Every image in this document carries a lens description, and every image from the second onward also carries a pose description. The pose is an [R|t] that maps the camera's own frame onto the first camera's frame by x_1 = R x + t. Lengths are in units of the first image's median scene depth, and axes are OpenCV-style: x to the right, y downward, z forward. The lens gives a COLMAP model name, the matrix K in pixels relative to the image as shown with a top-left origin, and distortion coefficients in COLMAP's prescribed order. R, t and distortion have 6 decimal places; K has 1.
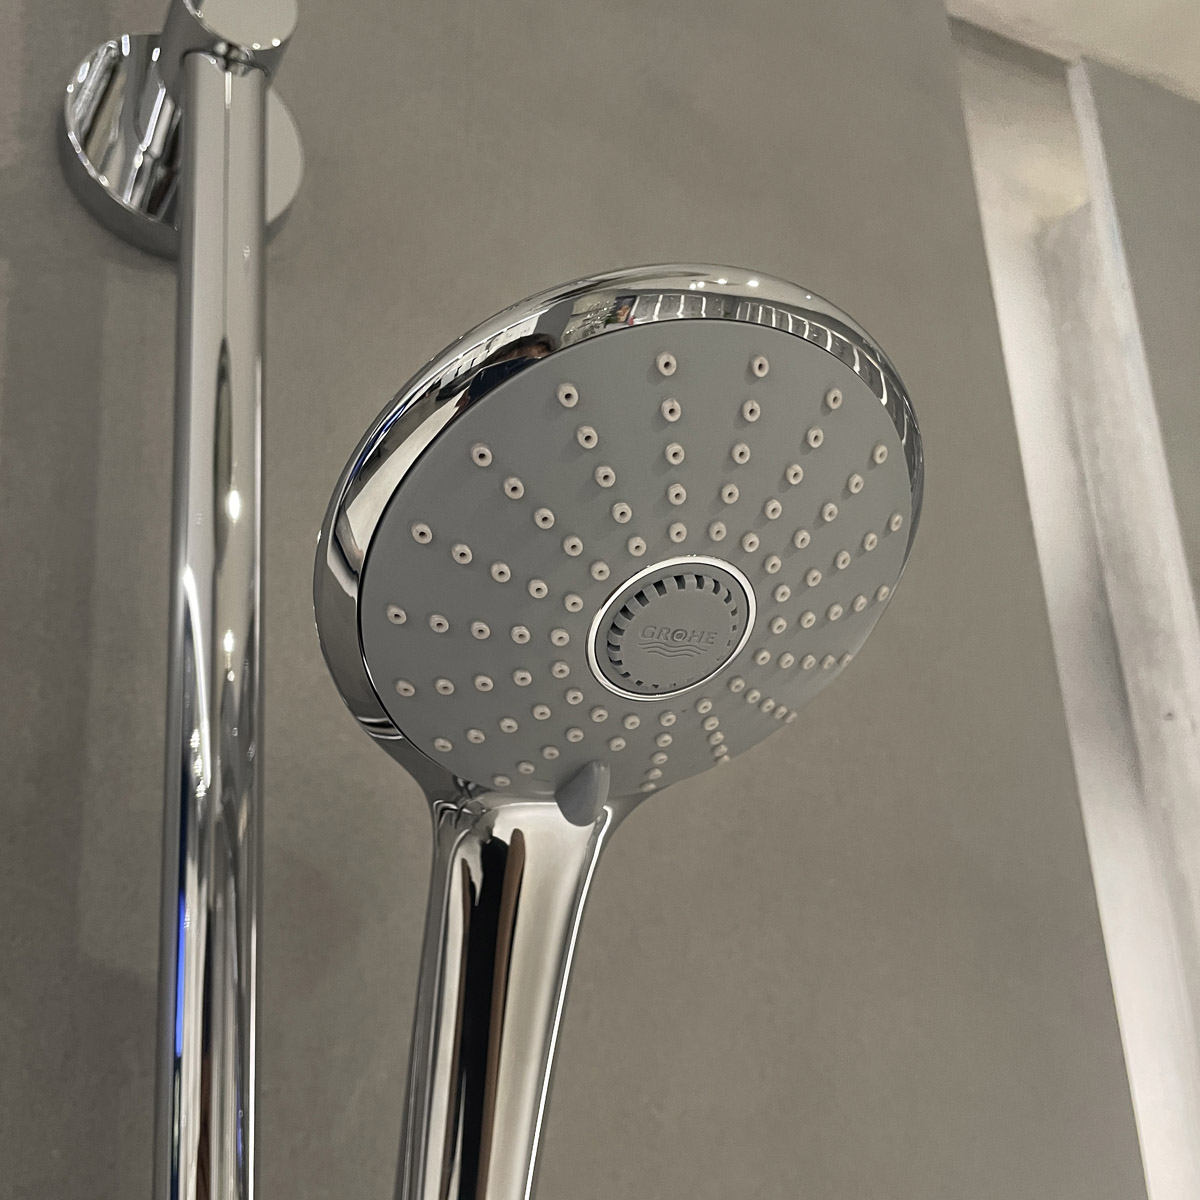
lens RADIAL K [[1232.0, 0, 583.9], [0, 1232.0, 608.6], [0, 0, 1]] dist [0.103213, -0.172823]
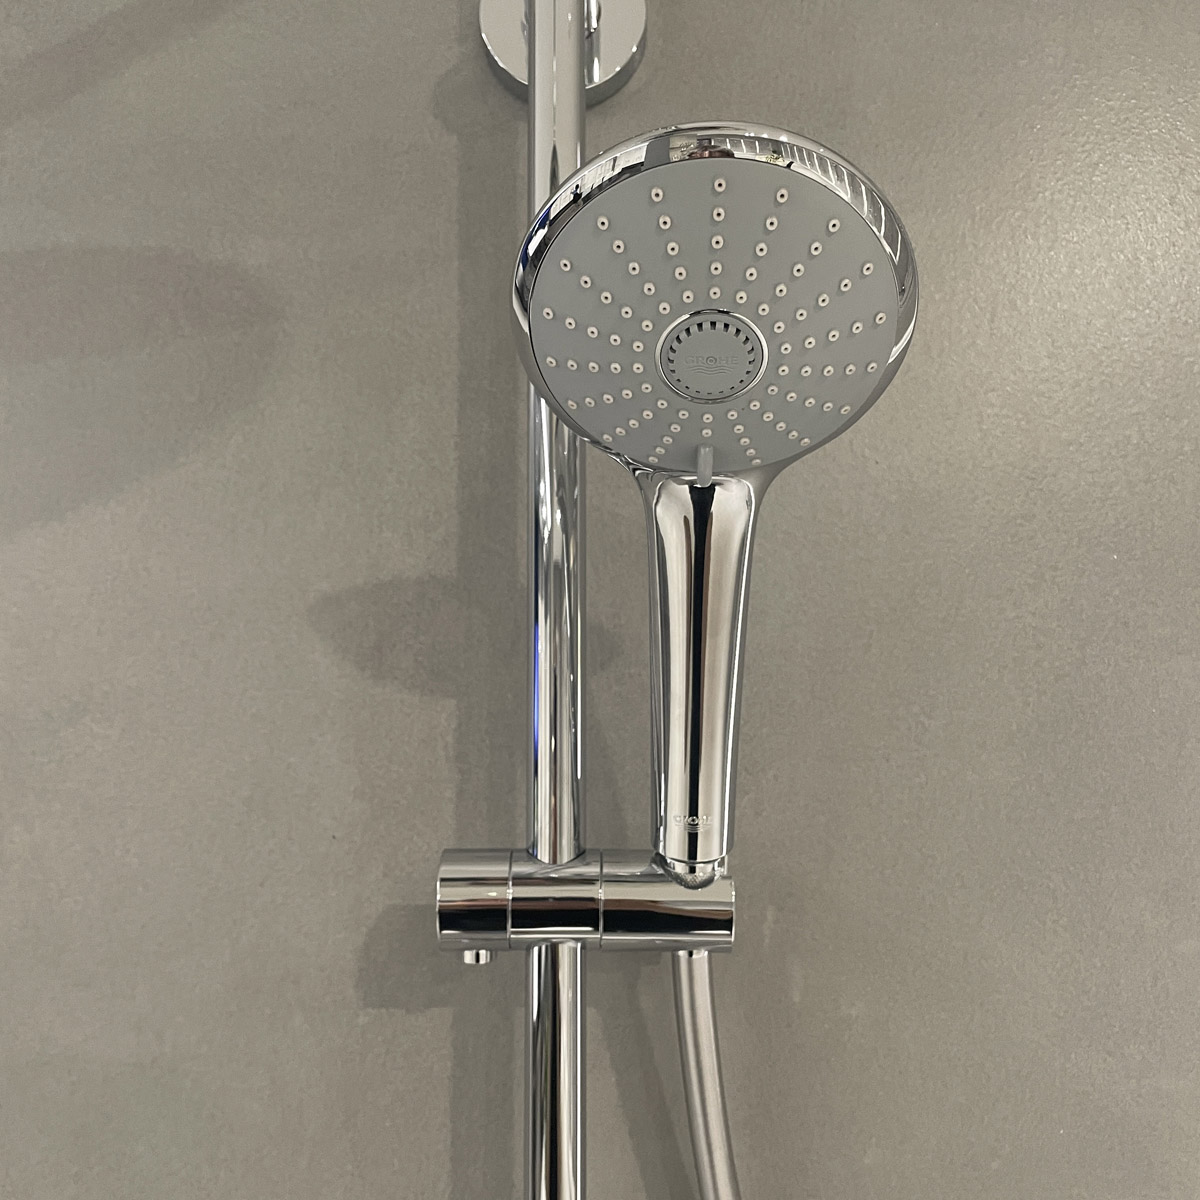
lens RADIAL K [[1207.9, 0, 600.0], [0, 1207.9, 600.0], [0, 0, 1]] dist [0.104942, -0.170515]
pose [[0.871197, 0.019123, -0.490561, 0.676039], [0.078871, 0.980810, 0.178303, 0.031527], [0.484556, -0.194028, 0.852970, -0.443491]]
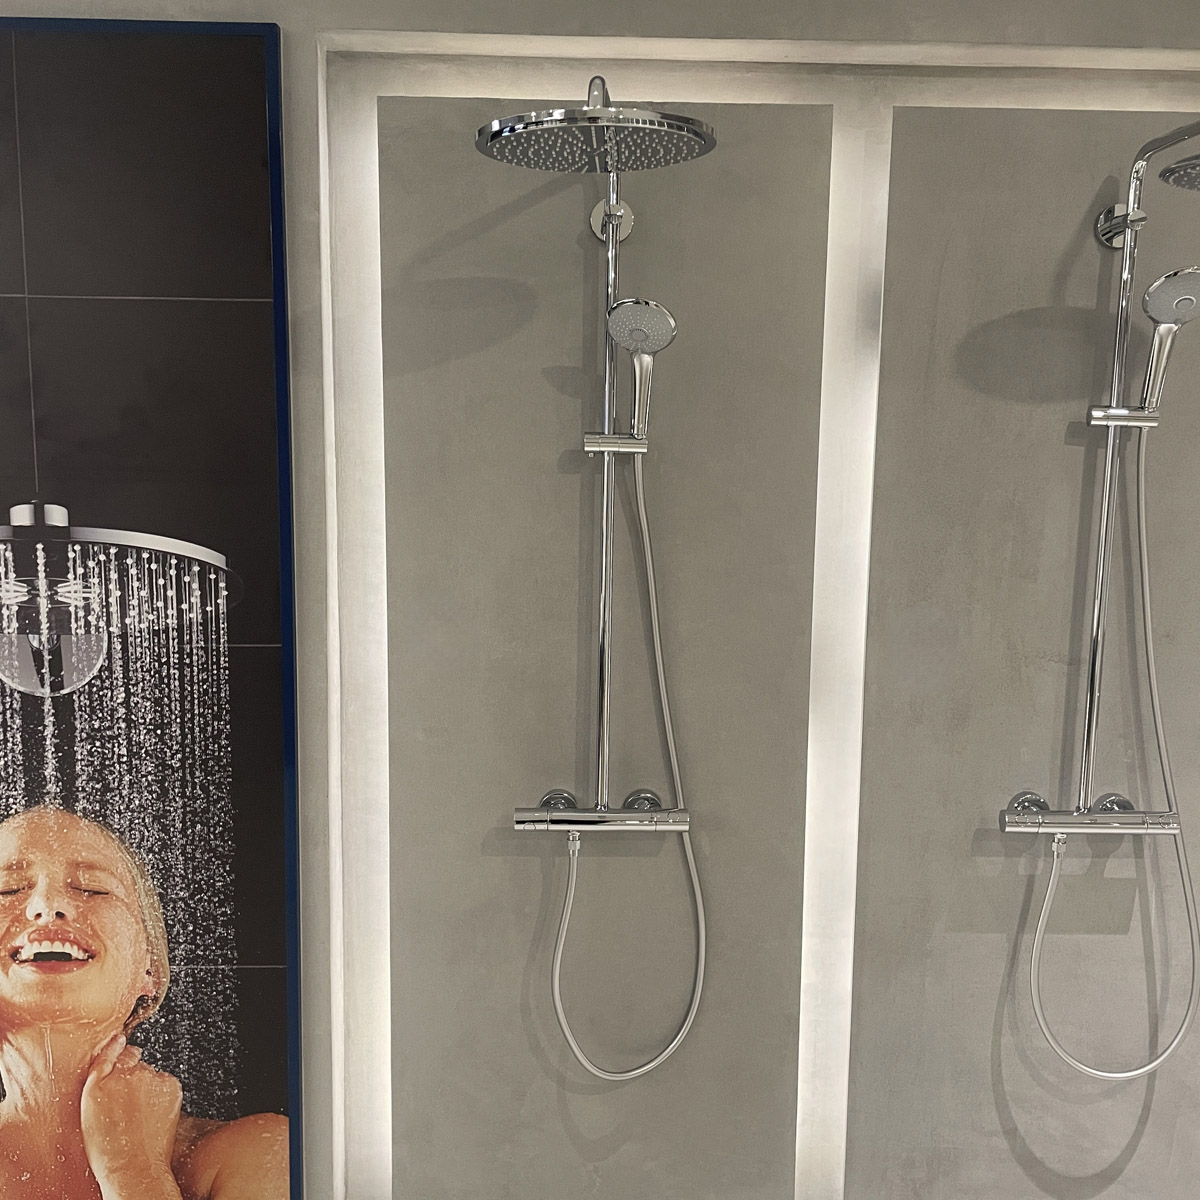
lens RADIAL K [[1188.4, 0, 604.7], [0, 1188.4, 598.2], [0, 0, 1]] dist [0.090092, -0.109057]
pose [[0.891805, 0.134695, -0.431904, 3.581399], [0.044022, 0.924288, 0.379149, -1.420795], [0.450273, -0.357141, 0.818355, -6.505503]]
